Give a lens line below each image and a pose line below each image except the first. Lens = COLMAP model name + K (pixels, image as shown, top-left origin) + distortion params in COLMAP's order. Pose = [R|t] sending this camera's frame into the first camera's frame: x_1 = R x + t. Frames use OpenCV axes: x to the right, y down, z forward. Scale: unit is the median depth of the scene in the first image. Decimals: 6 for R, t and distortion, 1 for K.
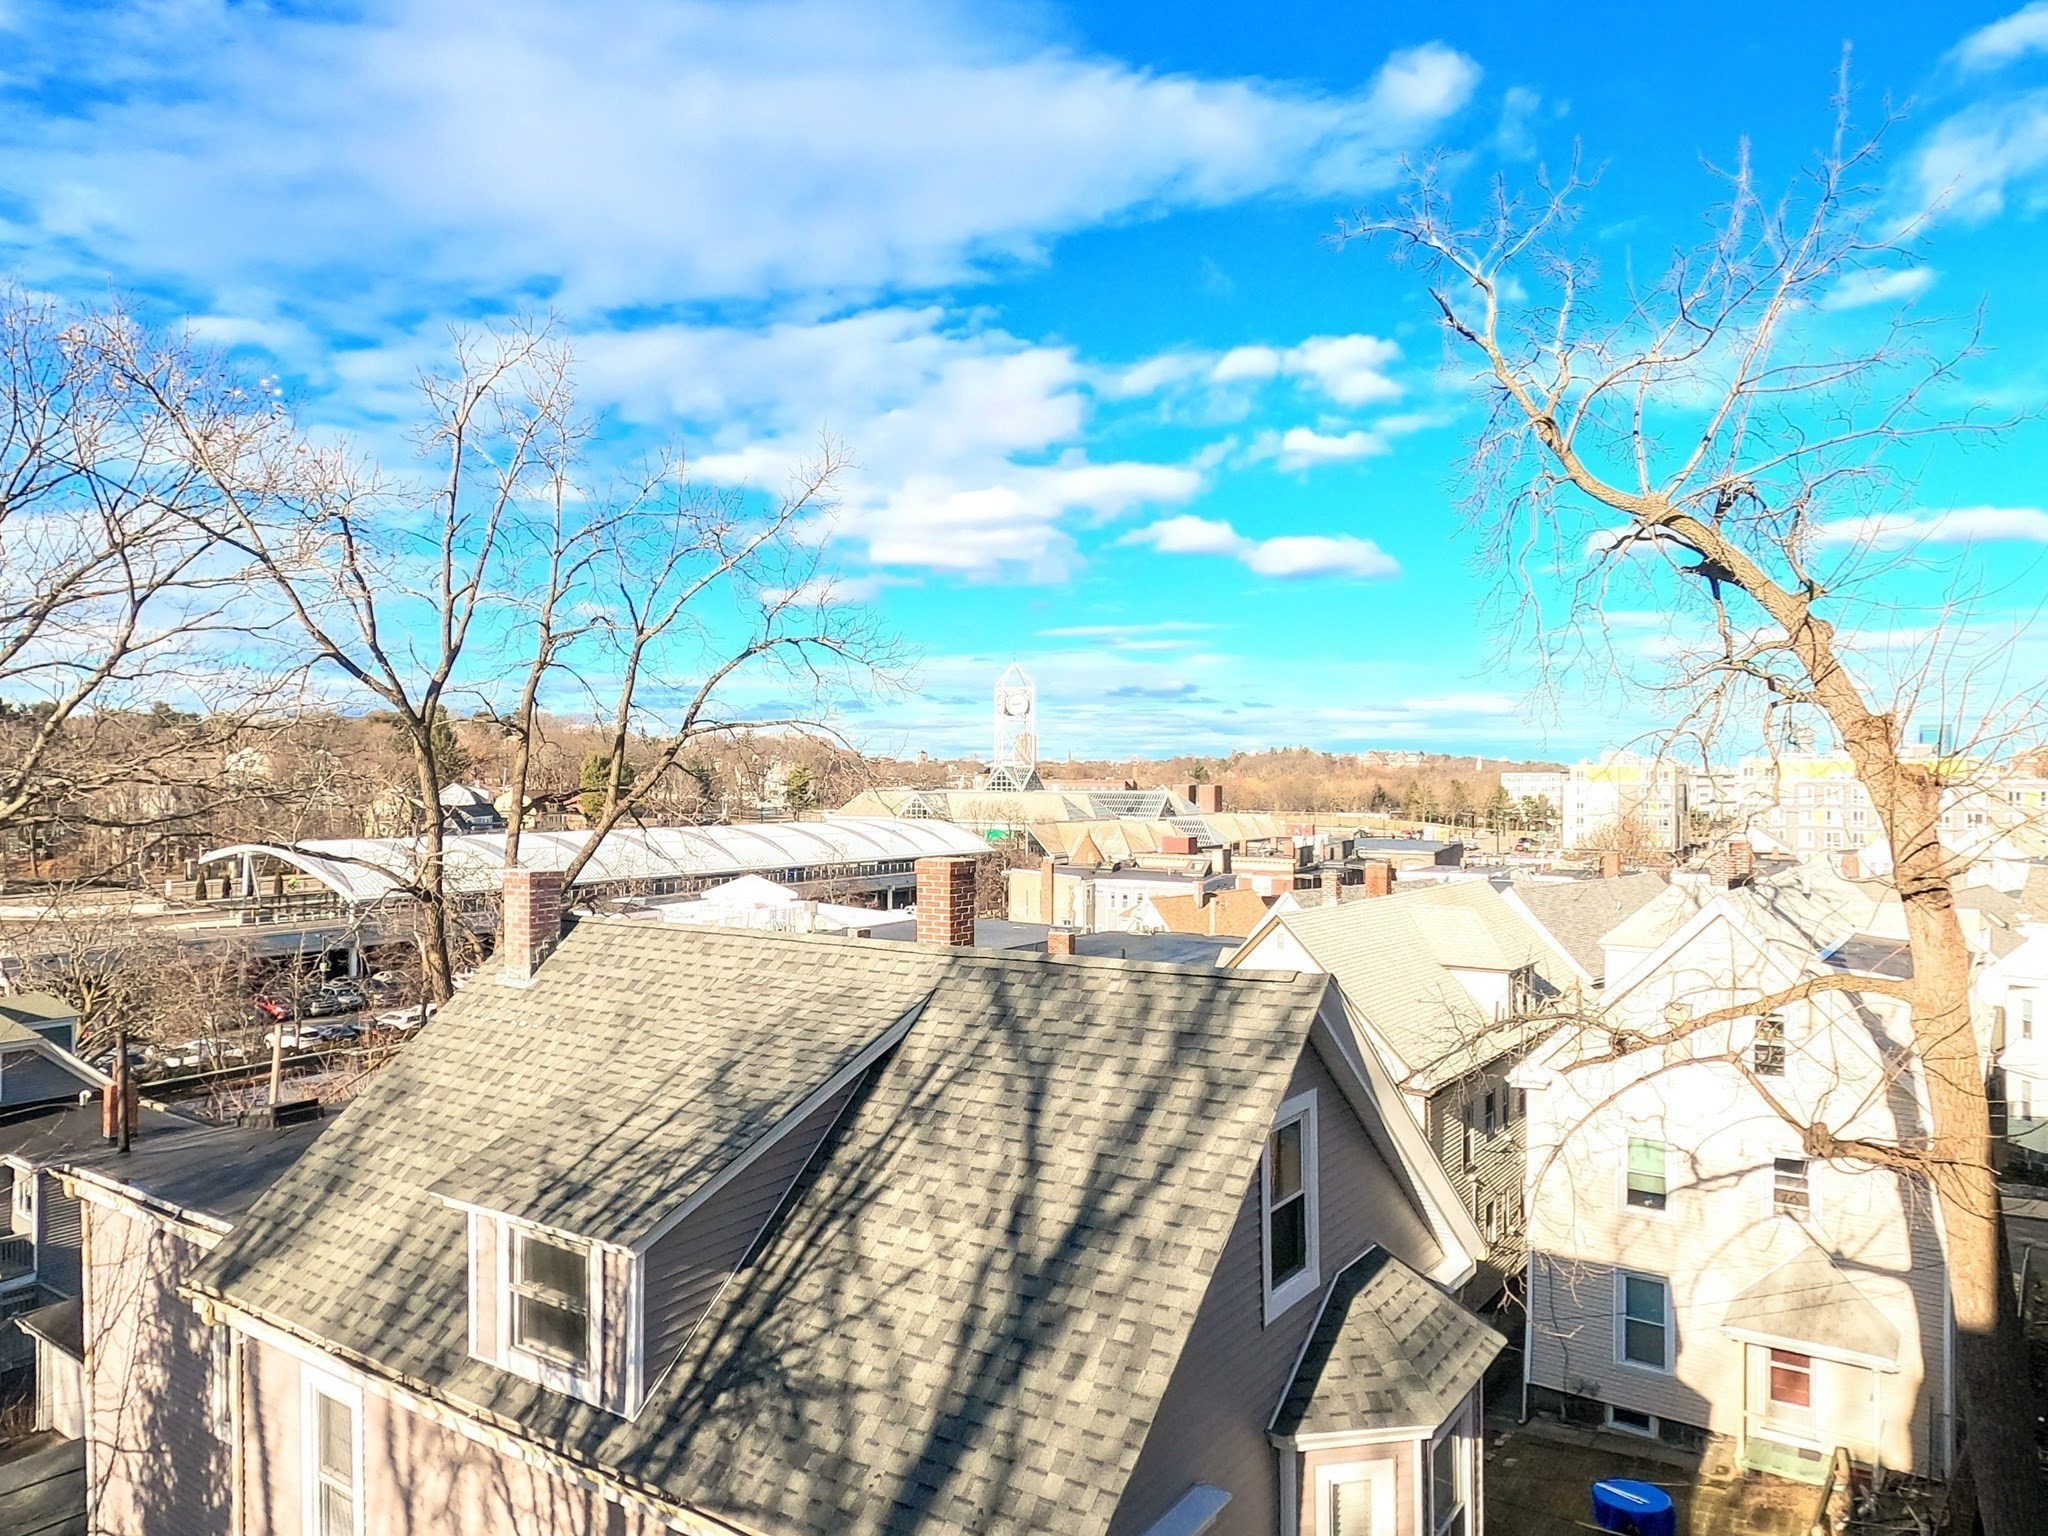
lens RADIAL K [[1387.1, 0, 1024.0], [0, 1387.1, 768.0], [0, 0, 1]] dist [0.002401, 0.002482]
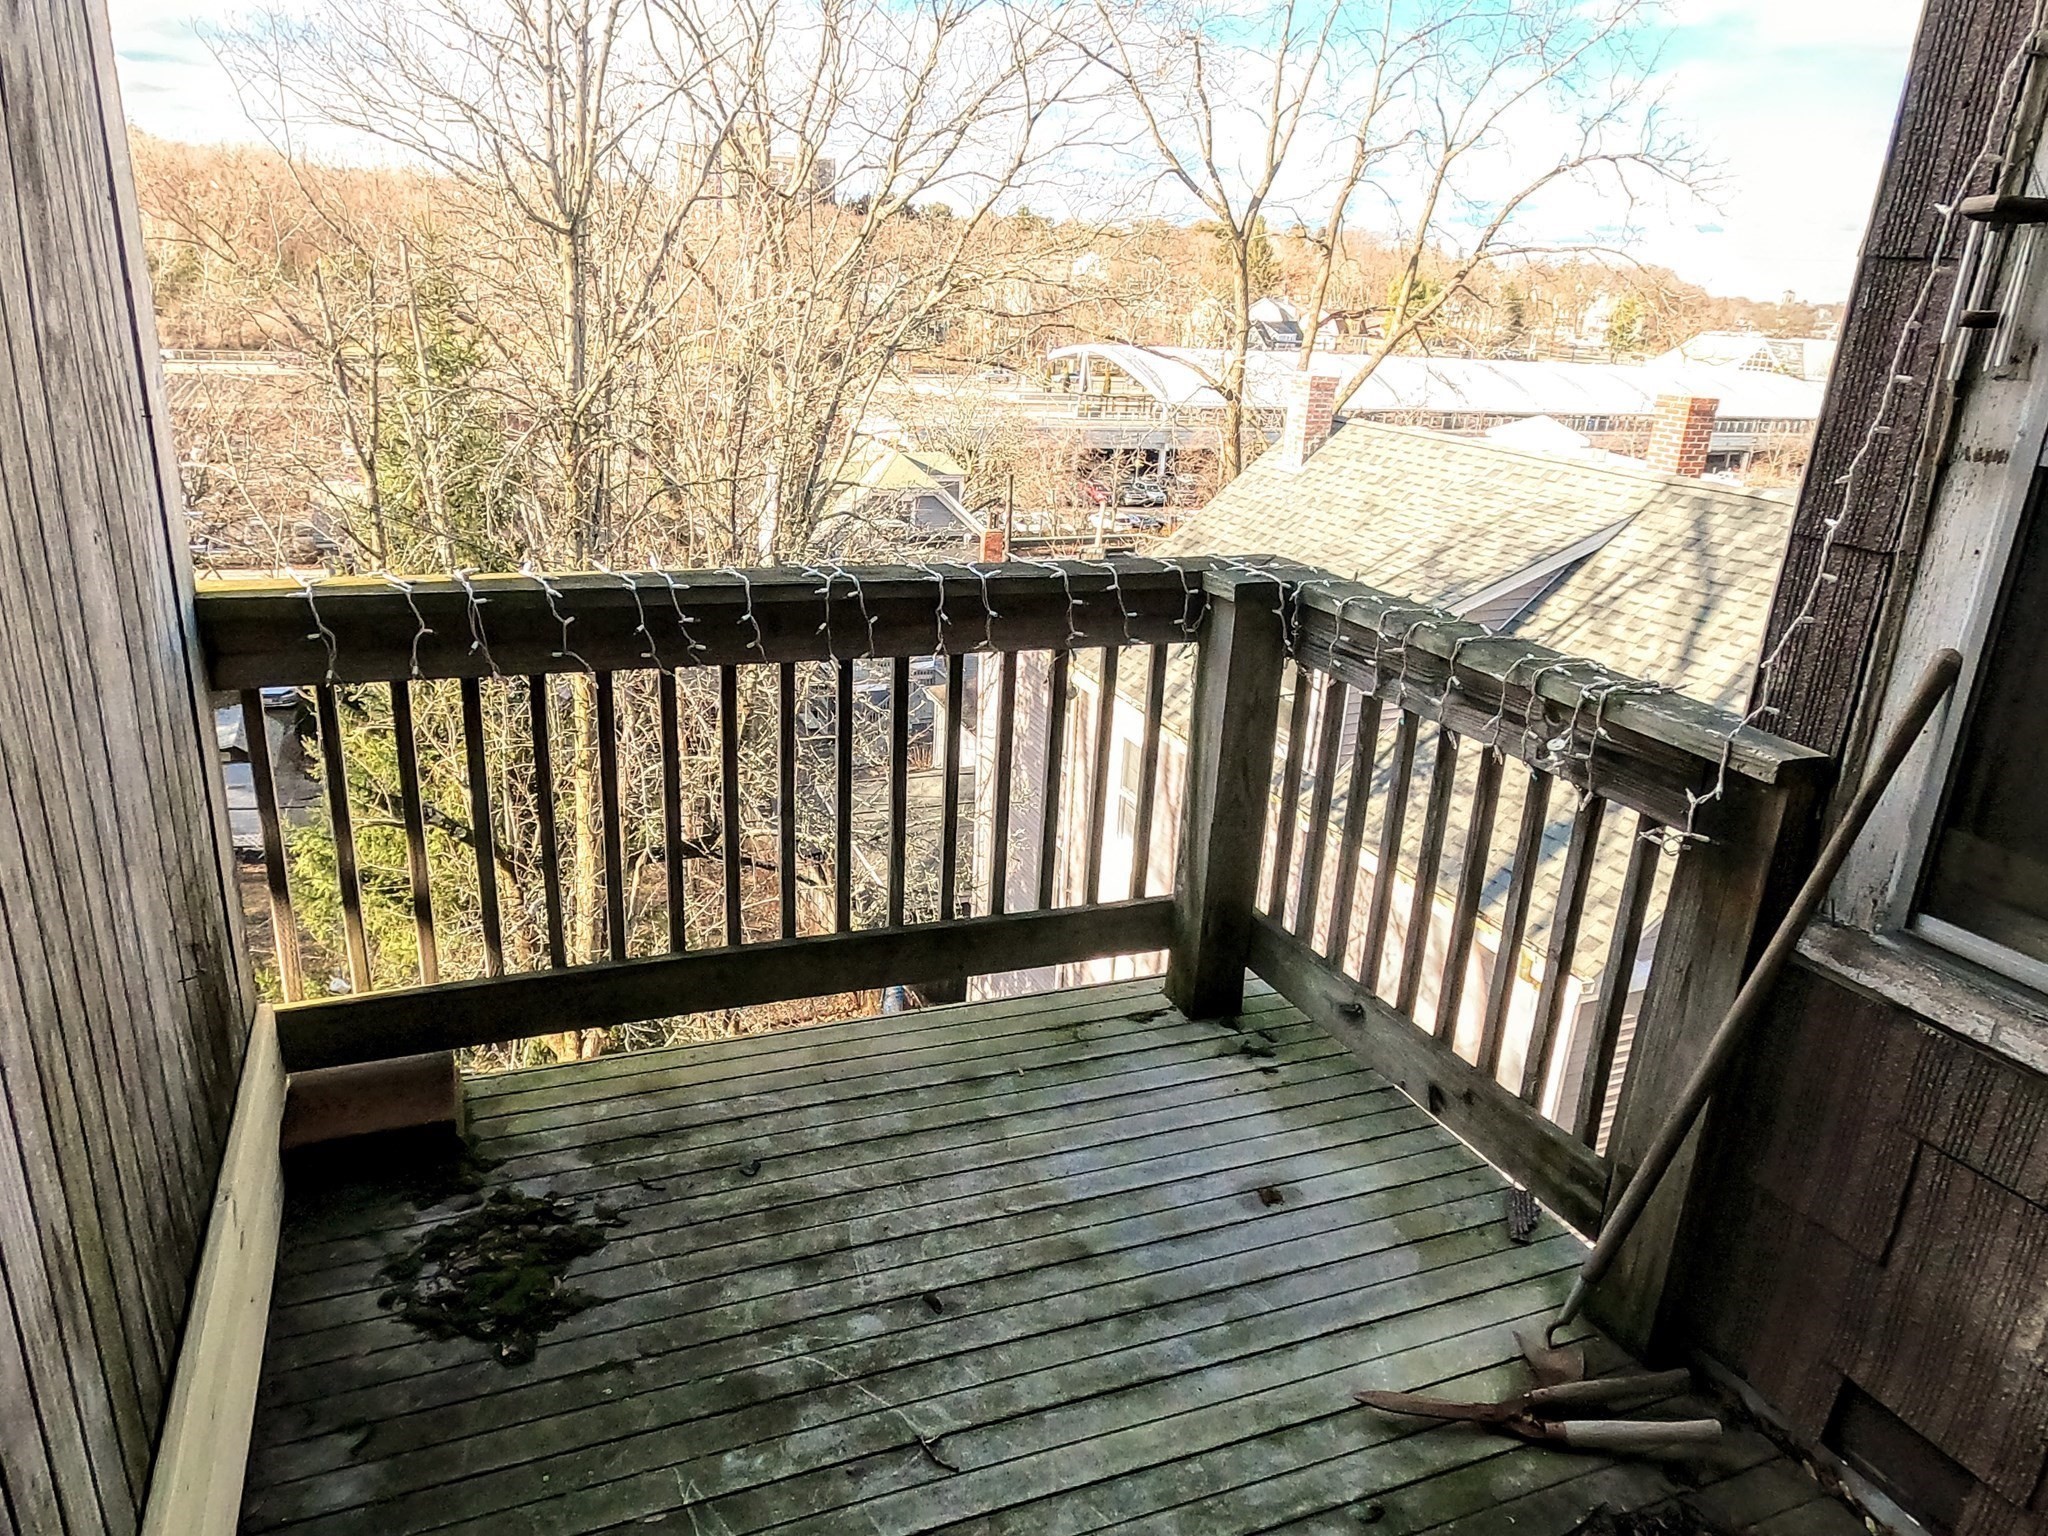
lens RADIAL K [[1387.1, 0, 1024.0], [0, 1387.1, 768.0], [0, 0, 1]] dist [0.002401, 0.002482]
pose [[0.849444, 0.220057, -0.479603, 0.049898], [-0.052667, 0.939711, 0.337889, 0.001797], [0.525043, -0.261758, 0.809822, -0.113750]]
